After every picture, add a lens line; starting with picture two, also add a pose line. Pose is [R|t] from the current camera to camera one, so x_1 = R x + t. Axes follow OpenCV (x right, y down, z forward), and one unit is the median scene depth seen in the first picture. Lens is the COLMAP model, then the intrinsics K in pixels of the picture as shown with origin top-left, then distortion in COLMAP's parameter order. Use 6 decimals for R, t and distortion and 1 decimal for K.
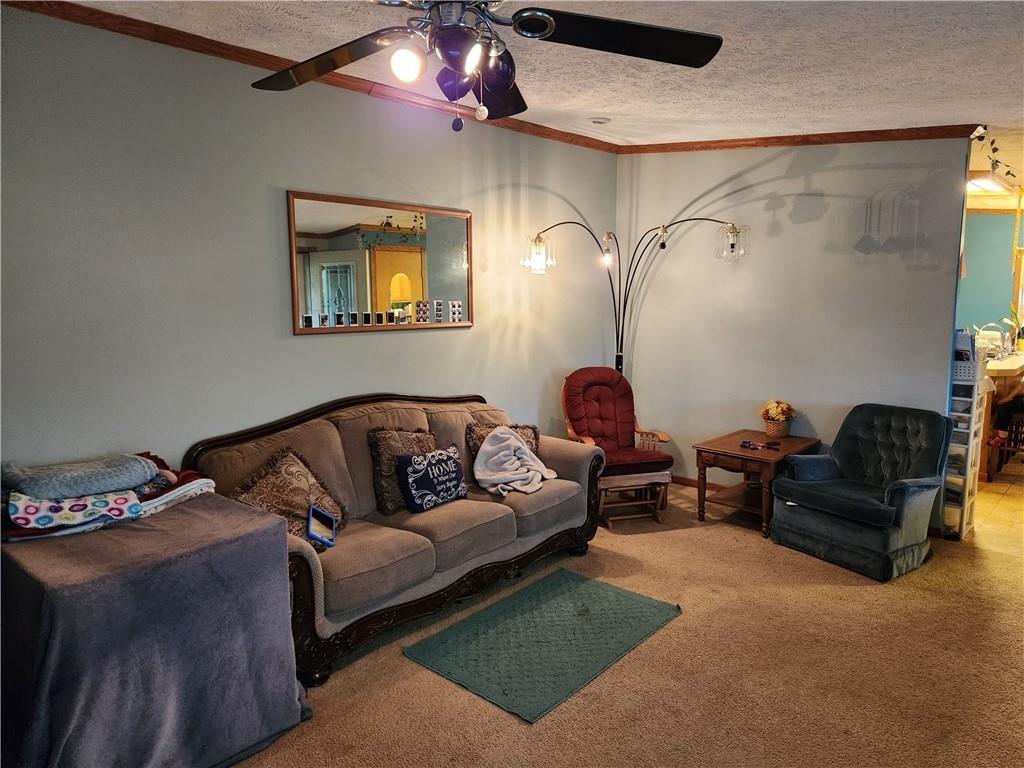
lens RADIAL K [[681.9, 0, 510.9], [0, 681.9, 381.7], [0, 0, 1]] dist [0.040049, -0.034042]
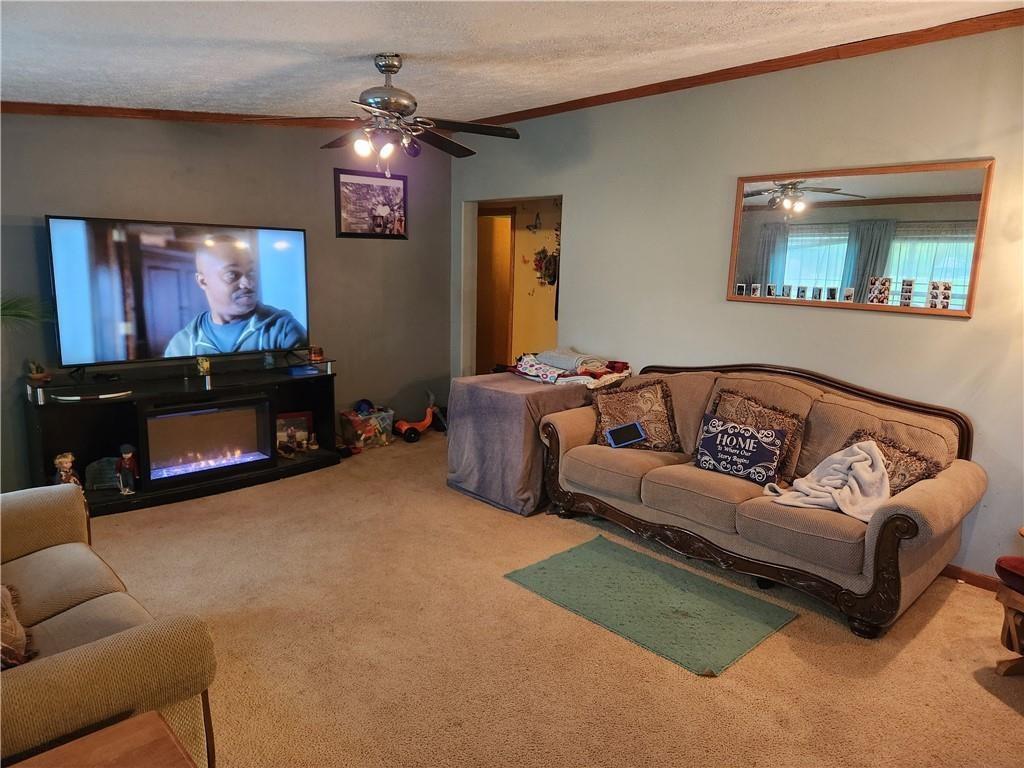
lens RADIAL K [[681.9, 0, 510.6], [0, 681.9, 385.7], [0, 0, 1]] dist [0.040049, -0.034042]
pose [[-0.088852, 0.195616, -0.976647, 0.906292], [-0.144336, 0.967647, 0.206945, -0.115995], [0.985532, 0.159353, -0.057742, 0.711006]]
